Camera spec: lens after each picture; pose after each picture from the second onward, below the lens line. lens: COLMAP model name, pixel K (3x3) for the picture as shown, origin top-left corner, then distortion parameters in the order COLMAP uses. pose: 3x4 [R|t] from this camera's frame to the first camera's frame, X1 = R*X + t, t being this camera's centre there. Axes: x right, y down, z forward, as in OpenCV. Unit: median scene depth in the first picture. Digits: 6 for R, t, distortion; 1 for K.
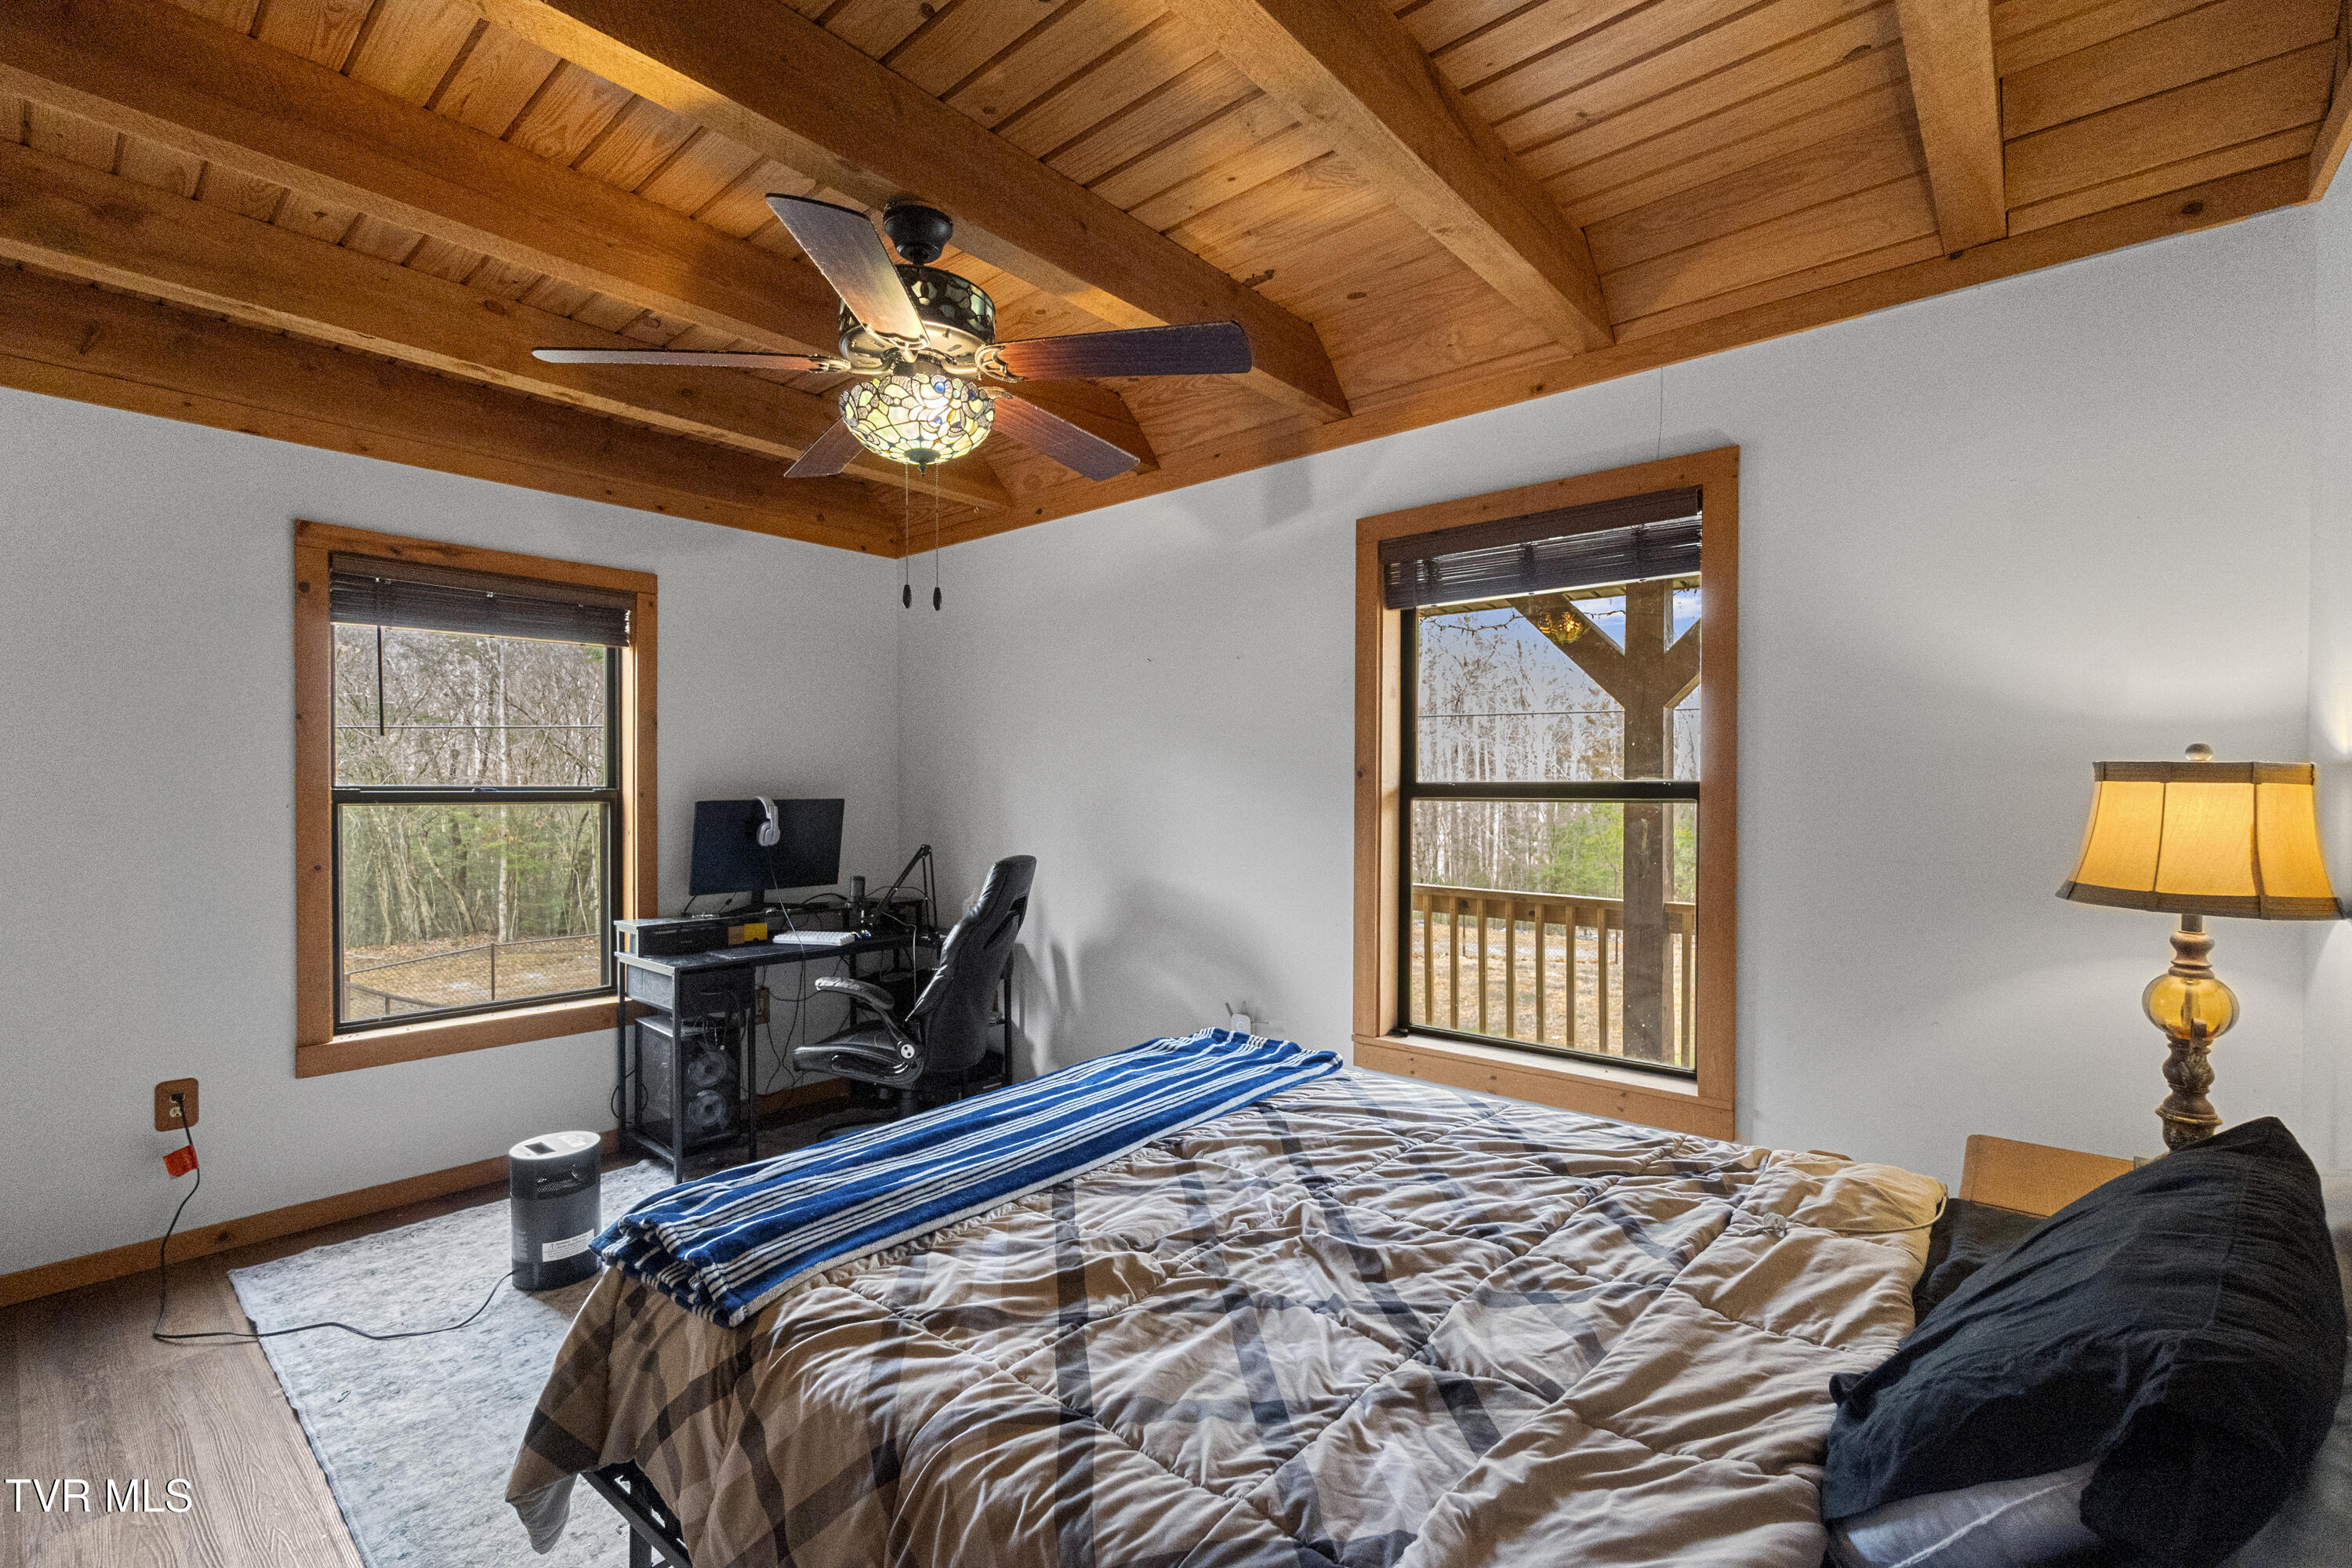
lens RADIAL K [[1011.5, 0, 1166.2], [0, 1011.5, 779.9], [0, 0, 1]] dist [-0.001778, 0.000042]
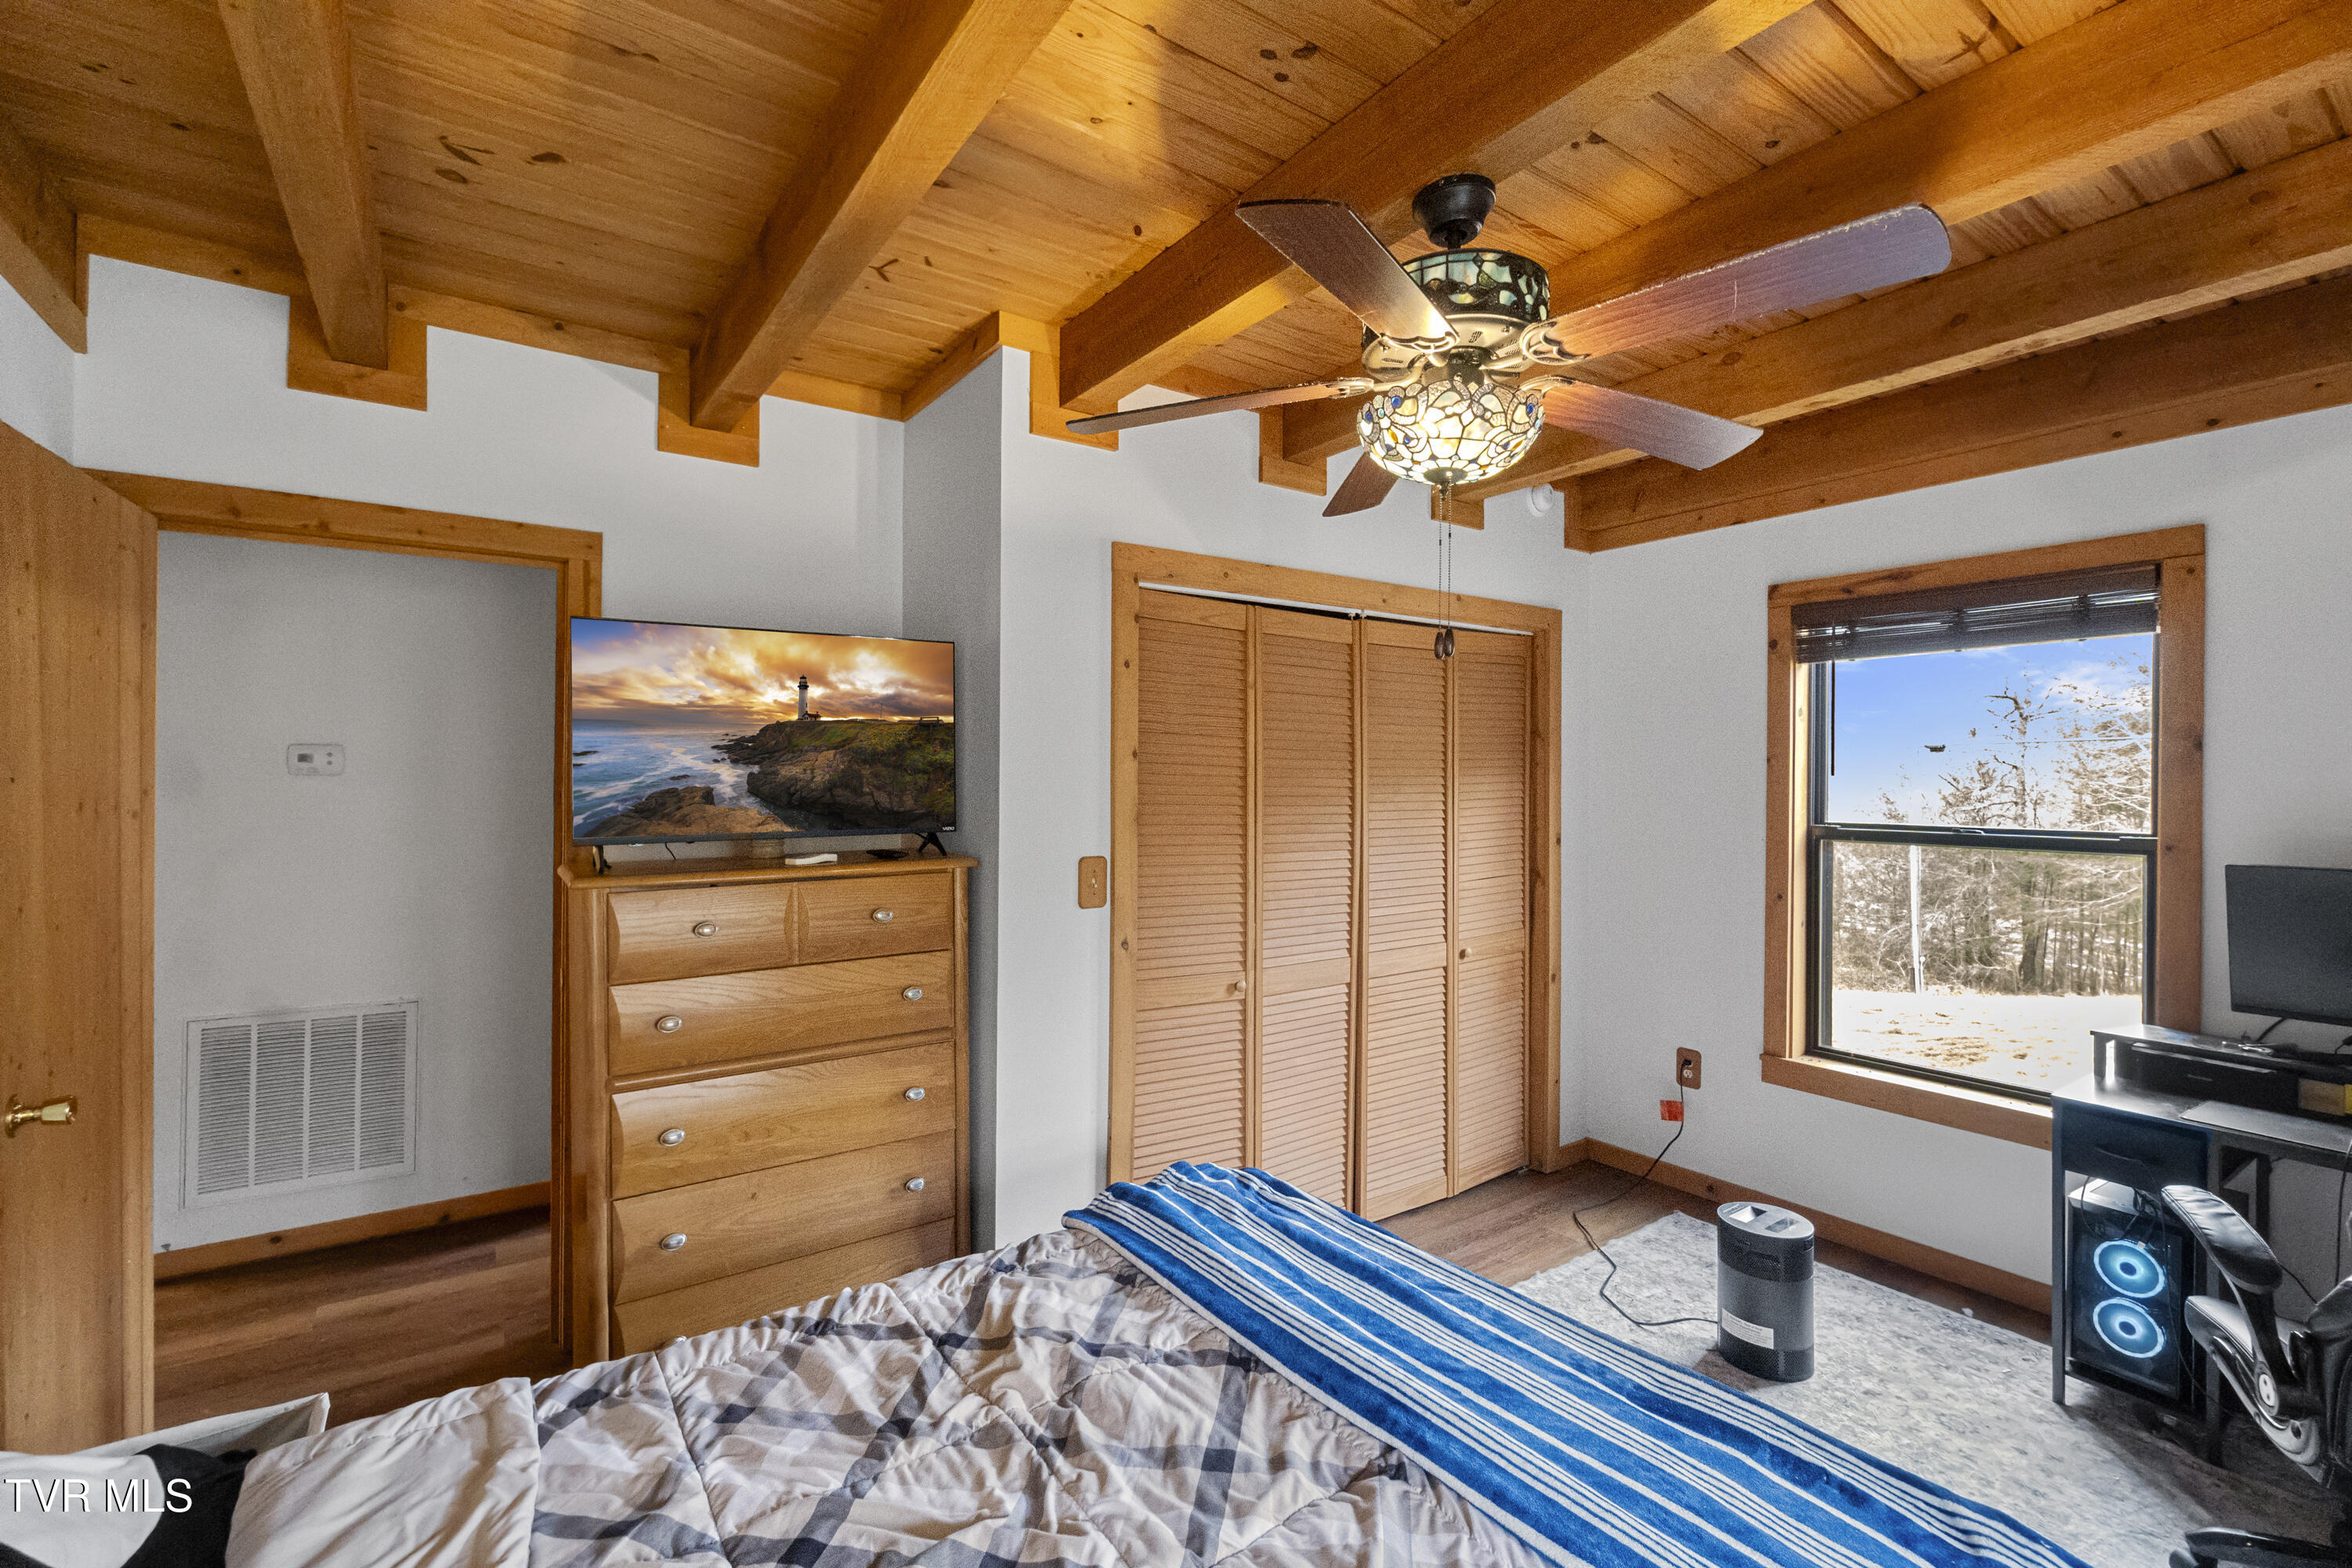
lens RADIAL K [[1011.5, 0, 1166.2], [0, 1011.5, 779.9], [0, 0, 1]] dist [-0.001778, 0.000042]
pose [[-0.235826, 0.002040, -0.971793, 0.392550], [0.000336, 0.999998, 0.002018, -0.043741], [0.971795, 0.000150, -0.235826, 0.612456]]
